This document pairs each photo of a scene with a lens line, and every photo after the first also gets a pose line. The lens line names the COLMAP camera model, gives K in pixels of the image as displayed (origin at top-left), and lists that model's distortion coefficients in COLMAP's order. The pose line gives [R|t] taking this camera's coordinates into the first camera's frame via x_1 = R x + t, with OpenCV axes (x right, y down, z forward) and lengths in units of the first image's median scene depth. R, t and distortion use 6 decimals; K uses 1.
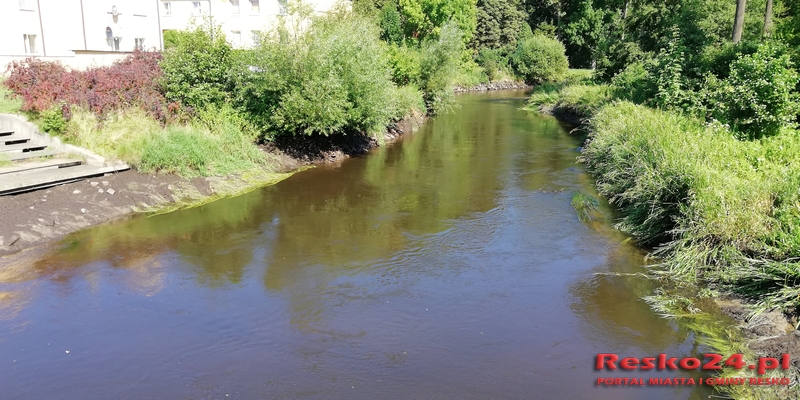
lens RADIAL K [[633.9, 0, 395.9], [0, 633.9, 213.3], [0, 0, 1]] dist [0.089453, -0.098021]
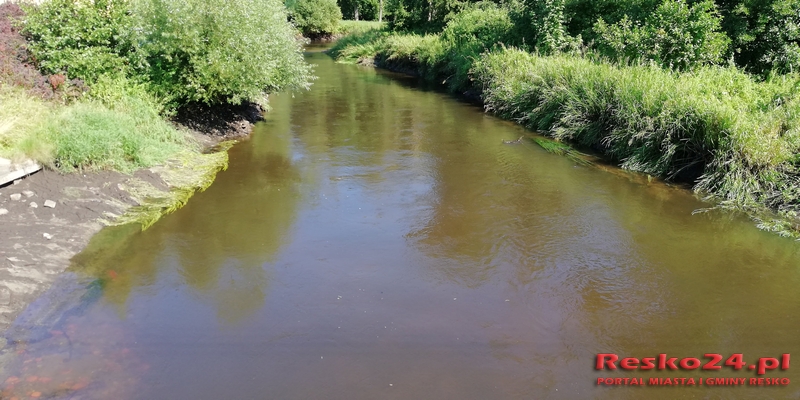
lens RADIAL K [[633.9, 0, 404.0], [0, 633.9, 197.3], [0, 0, 1]] dist [0.089453, -0.098021]
pose [[0.892918, -0.142935, 0.426928, -0.316191], [0.122847, 0.989633, 0.074394, -0.037080], [-0.433135, -0.013981, 0.901221, 0.142167]]
